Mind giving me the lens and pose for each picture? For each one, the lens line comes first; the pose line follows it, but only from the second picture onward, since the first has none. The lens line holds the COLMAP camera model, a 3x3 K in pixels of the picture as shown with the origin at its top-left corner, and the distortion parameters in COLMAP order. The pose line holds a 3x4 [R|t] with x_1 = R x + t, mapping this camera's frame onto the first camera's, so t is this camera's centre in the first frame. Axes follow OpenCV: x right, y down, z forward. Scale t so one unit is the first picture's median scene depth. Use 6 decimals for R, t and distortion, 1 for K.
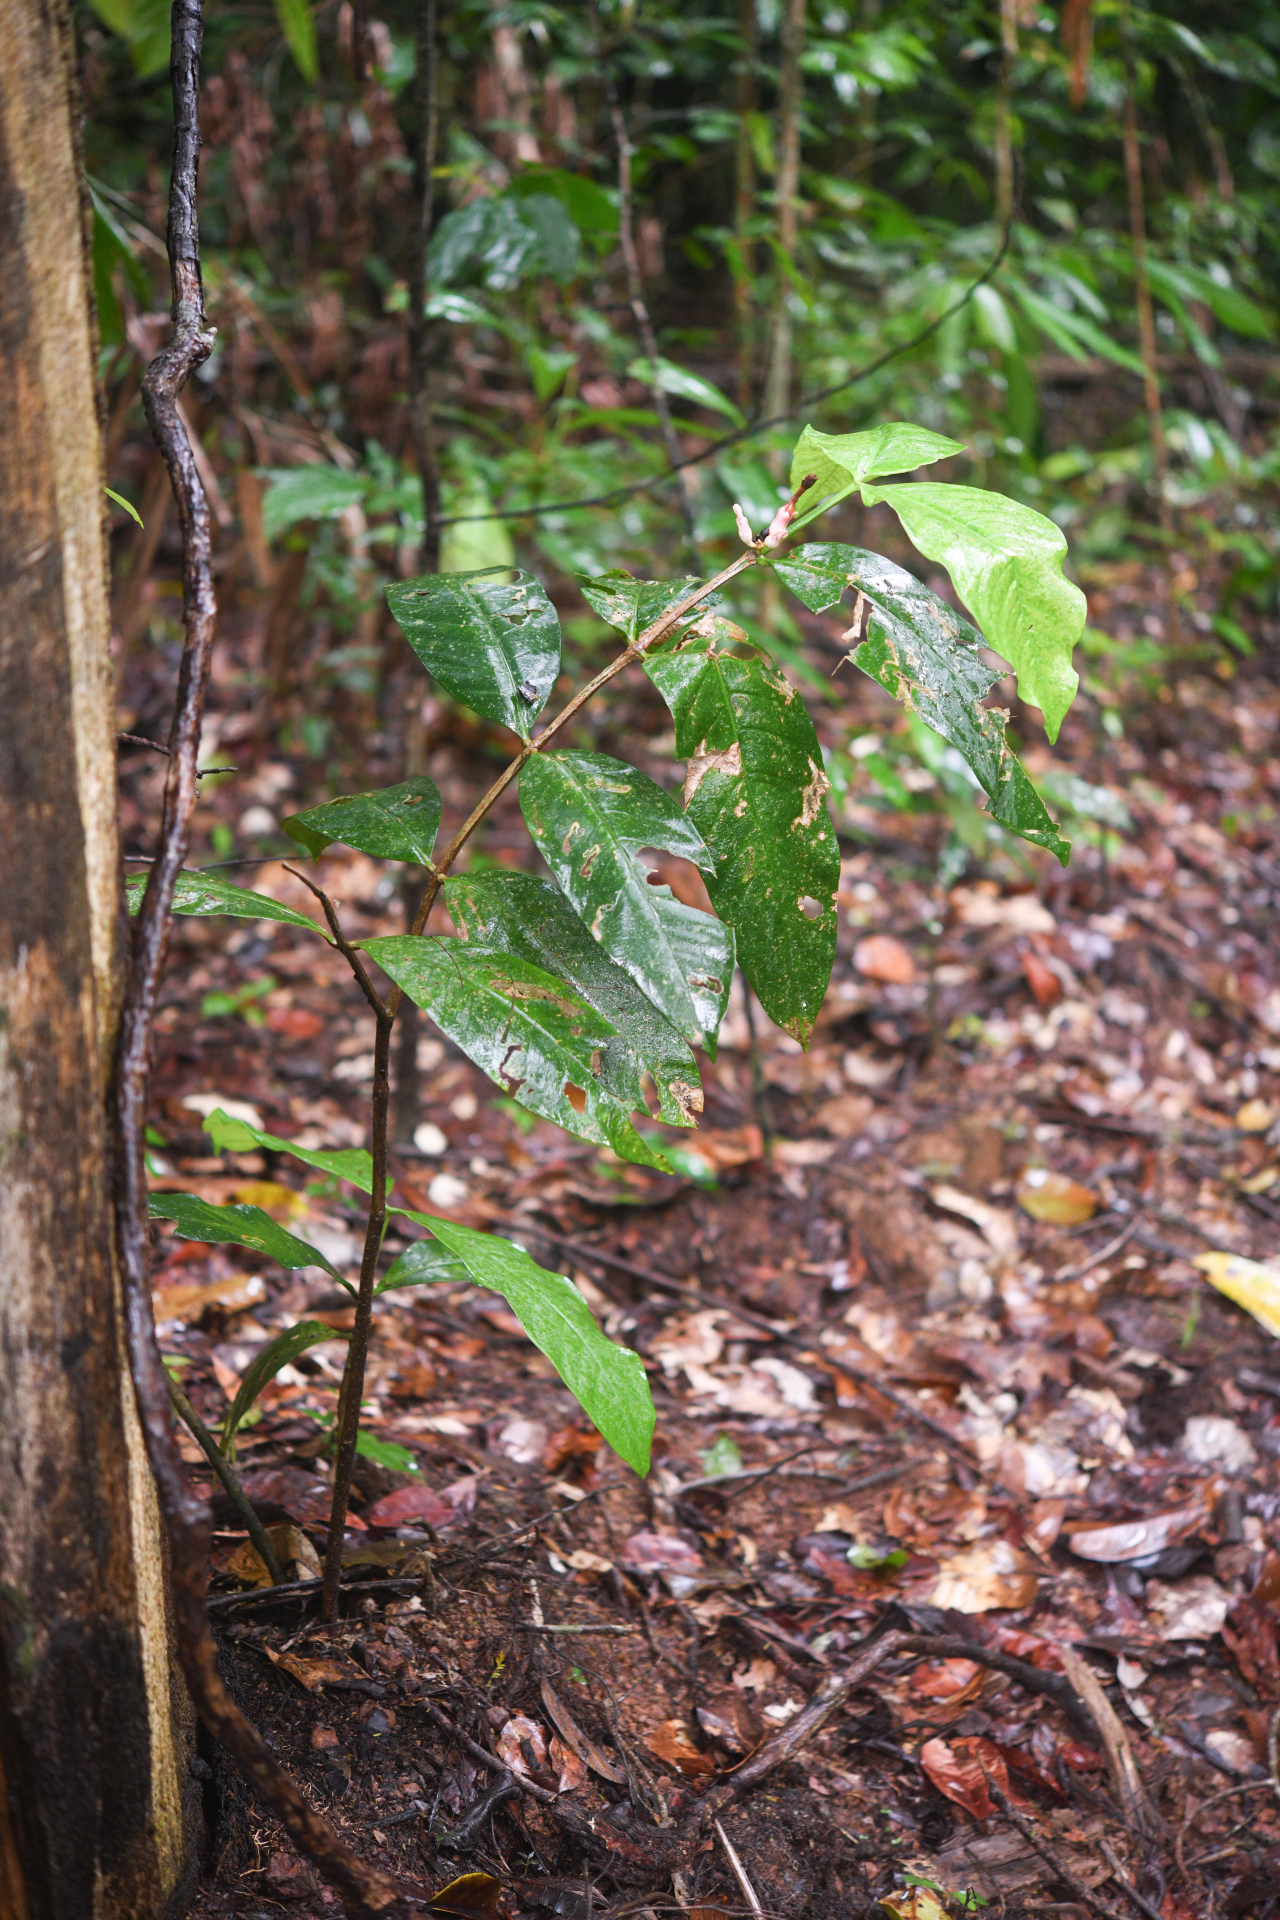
lens RADIAL K [[3401.7, 0, 743.8], [0, 3401.7, 957.2], [0, 0, 1]] dist [0.107577, 0.000000]
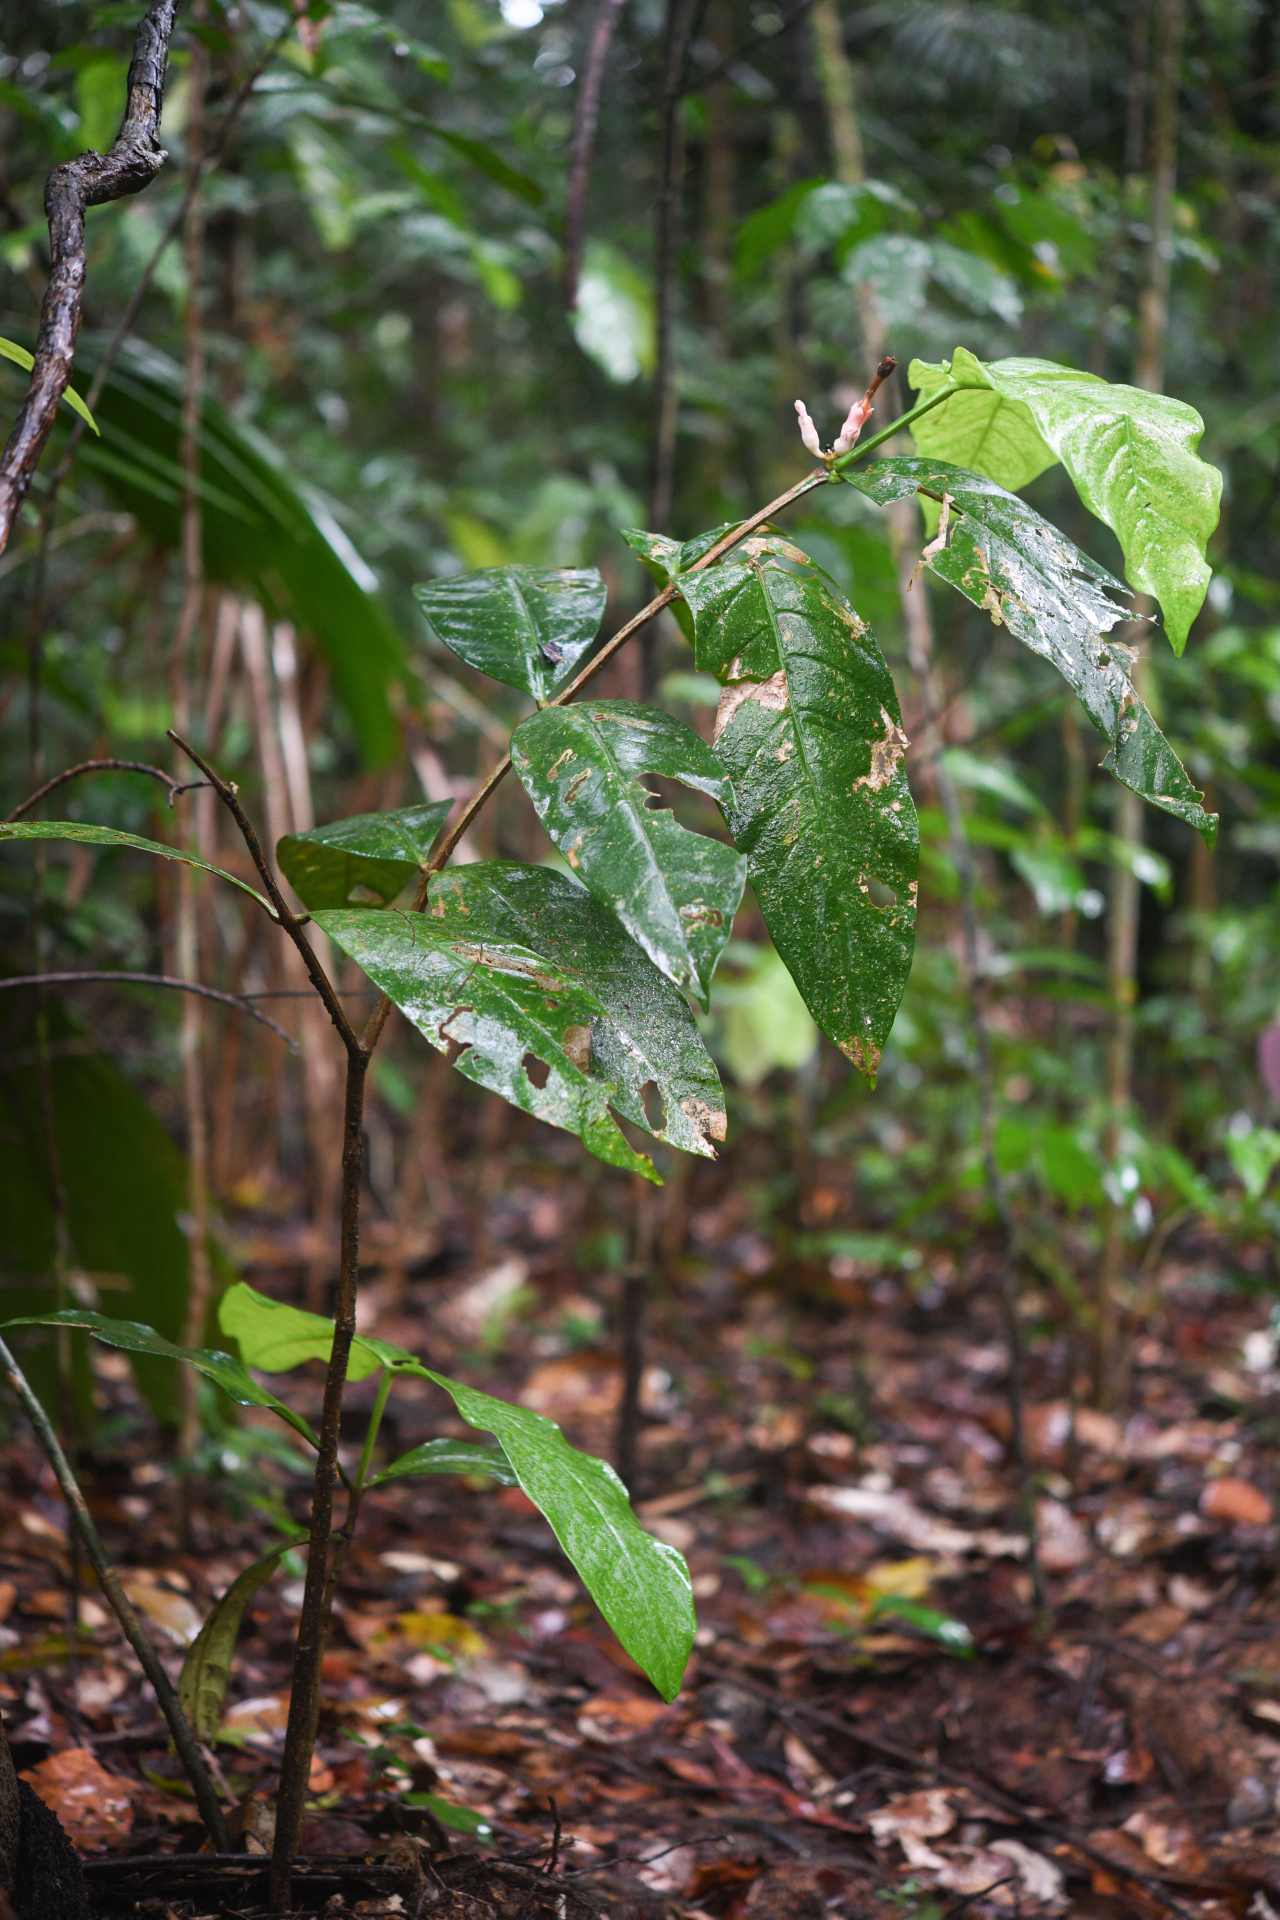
lens RADIAL K [[3401.7, 0, 686.2], [0, 3401.7, 878.8], [0, 0, 1]] dist [0.107577, 0.000000]
pose [[0.985395, 0.007846, -0.170106, 0.067898], [-0.054131, 0.961555, -0.269224, 0.121381], [0.161454, 0.274500, 0.947936, 0.156502]]
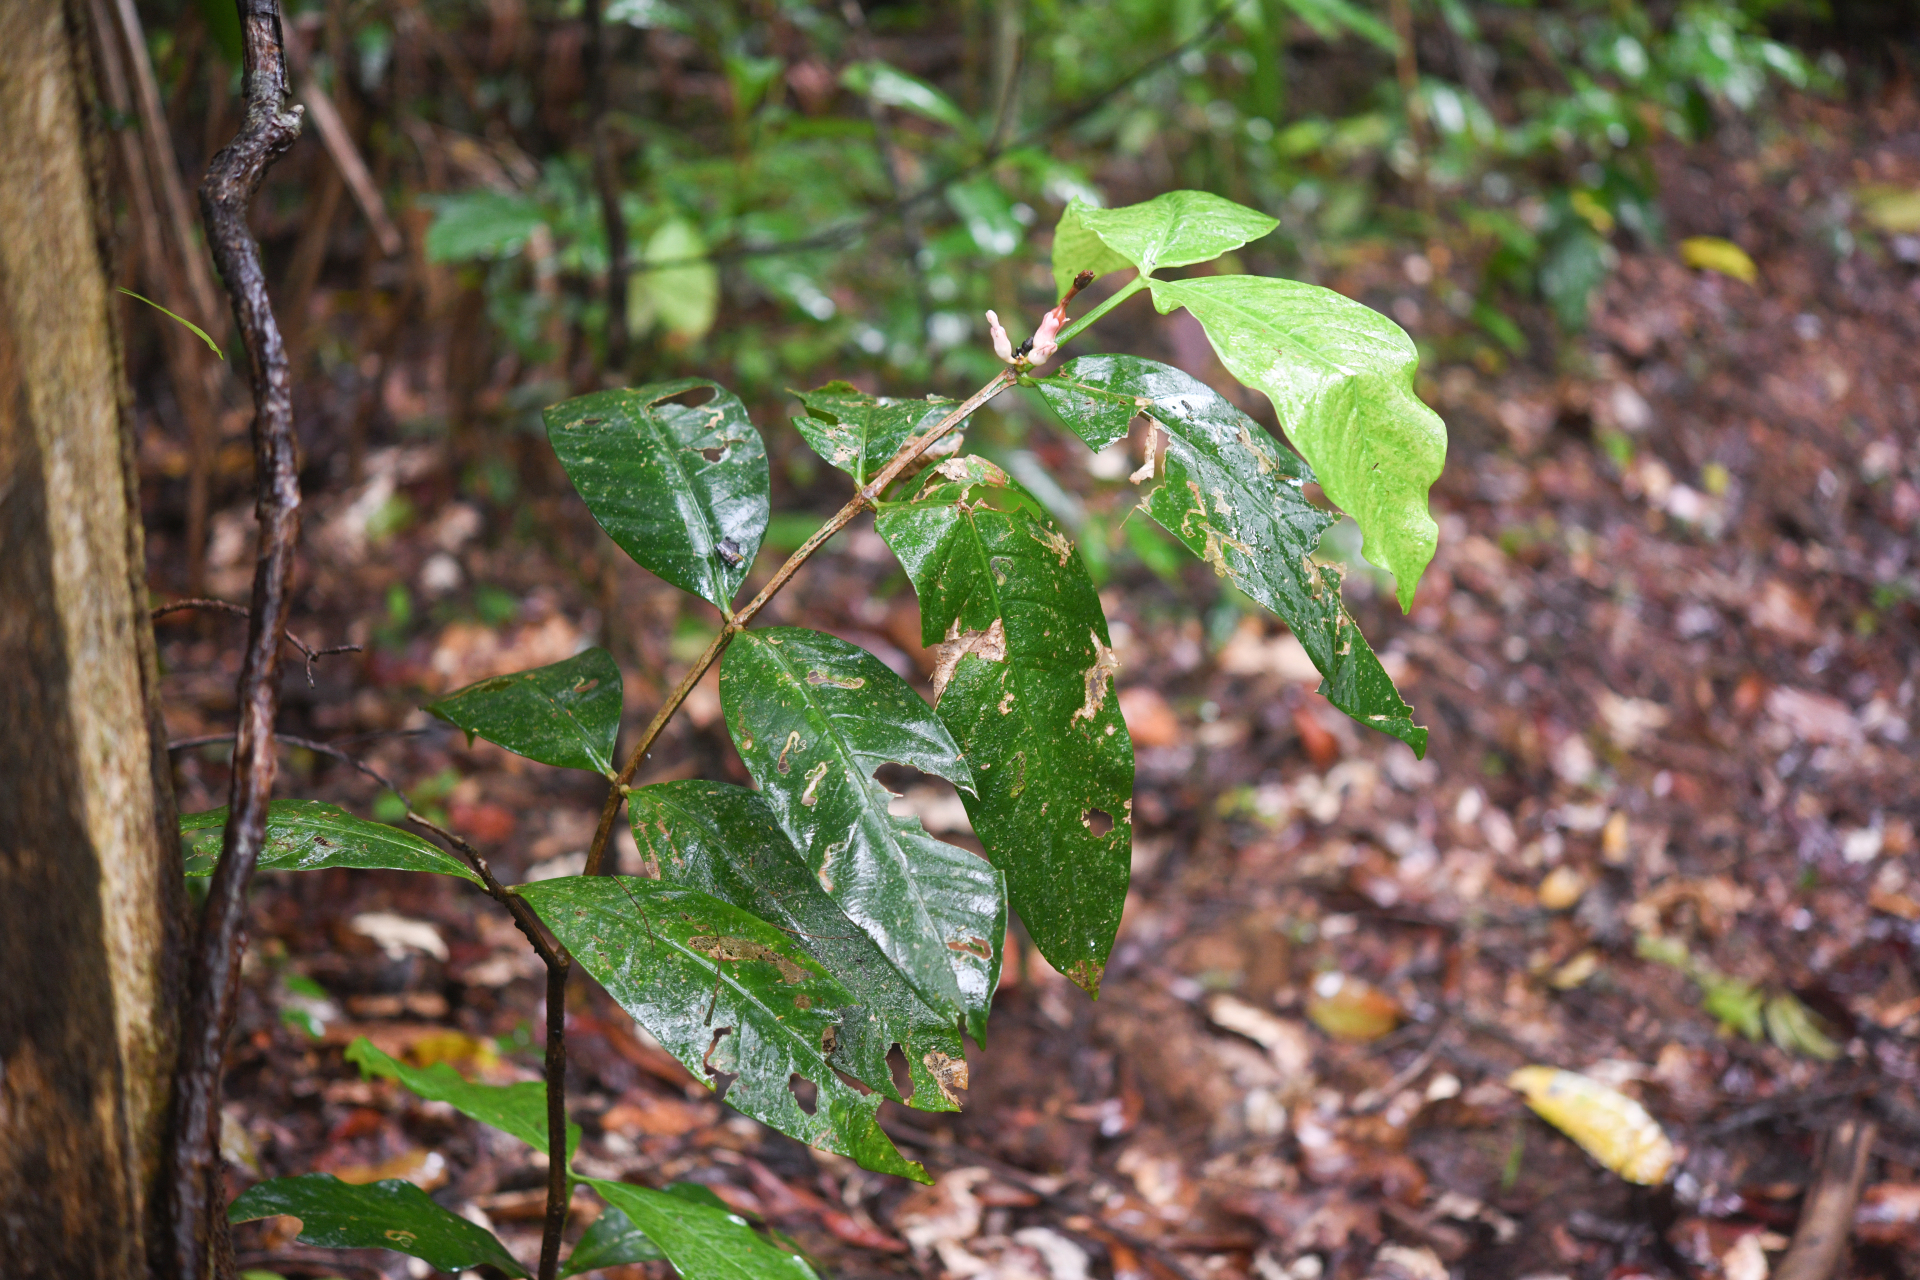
lens RADIAL K [[3401.7, 0, 1046.3], [0, 3401.7, 669.6], [0, 0, 1]] dist [0.107577, 0.000000]
pose [[0.999390, -0.026352, 0.022931, -0.005794], [0.025921, 0.999486, 0.018877, -0.040200], [-0.023417, -0.018271, 0.999559, 0.136279]]
